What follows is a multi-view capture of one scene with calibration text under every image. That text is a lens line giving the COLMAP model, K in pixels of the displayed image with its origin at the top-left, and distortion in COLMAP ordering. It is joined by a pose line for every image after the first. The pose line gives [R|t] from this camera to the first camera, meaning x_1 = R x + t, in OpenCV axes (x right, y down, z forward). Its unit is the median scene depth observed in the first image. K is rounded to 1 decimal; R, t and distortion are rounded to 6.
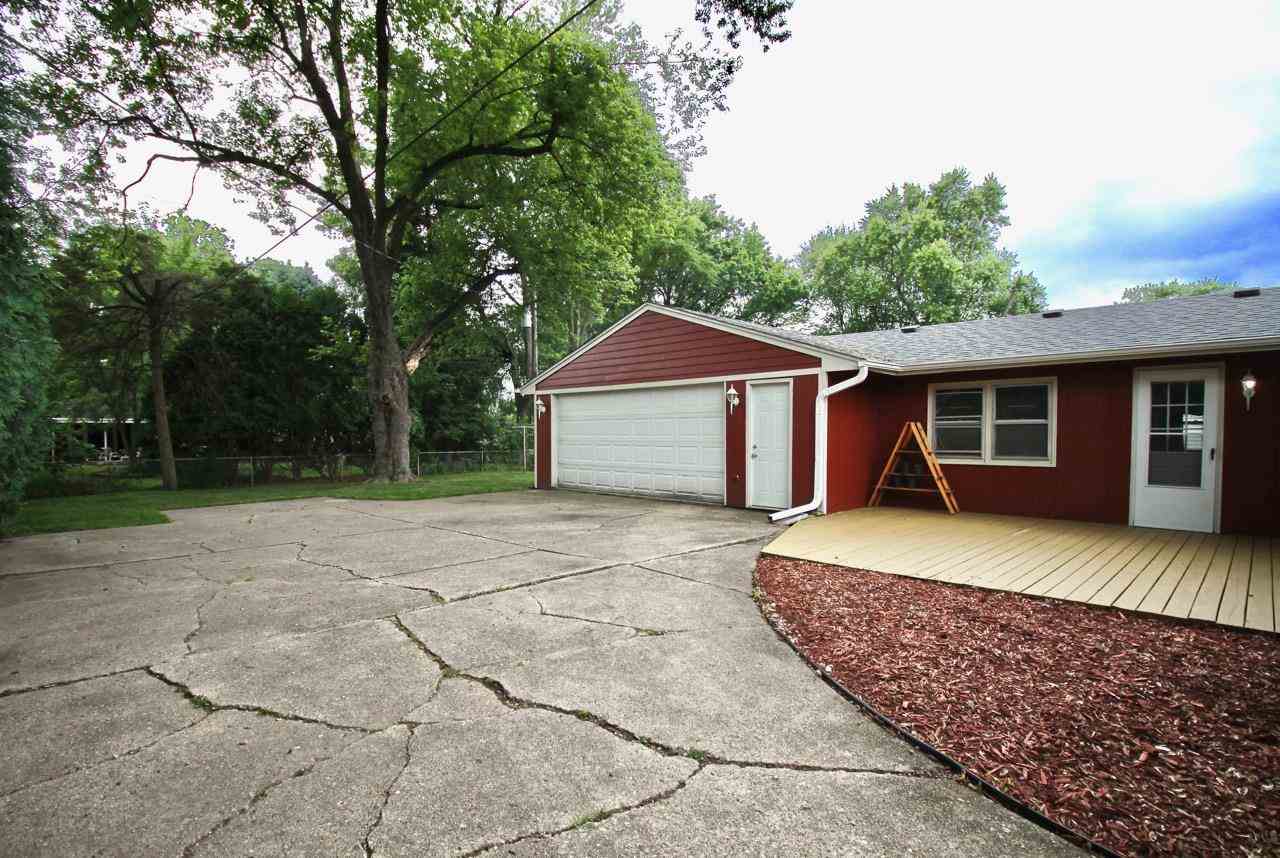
lens RADIAL K [[630.5, 0, 639.6], [0, 630.5, 444.7], [0, 0, 1]] dist [0.001405, -0.012432]
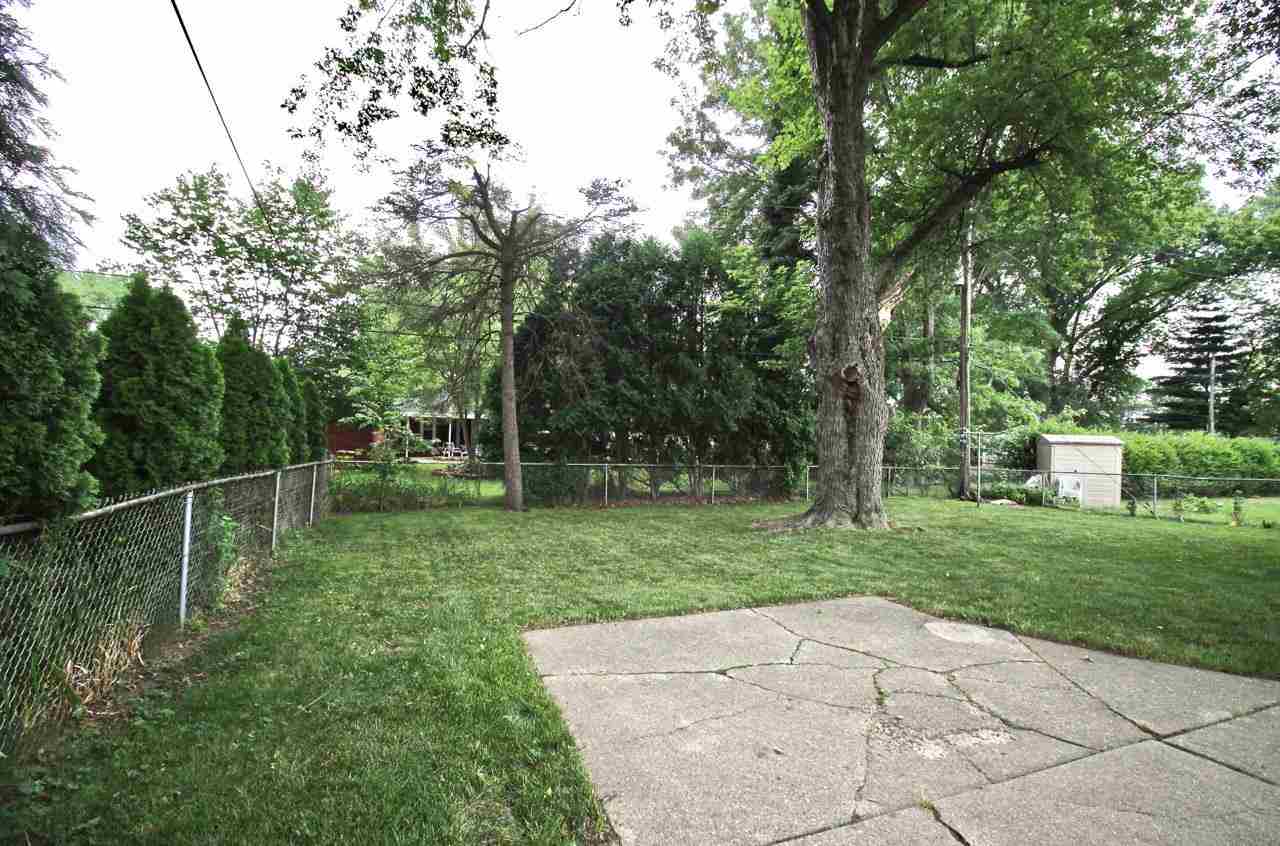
lens RADIAL K [[616.9, 0, 645.3], [0, 616.9, 415.8], [0, 0, 1]] dist [-0.000405, -0.000459]
pose [[0.918212, 0.016899, -0.395729, -0.335187], [-0.040073, 0.997926, -0.050368, -0.001702], [0.394058, 0.062106, 0.916985, 0.412888]]
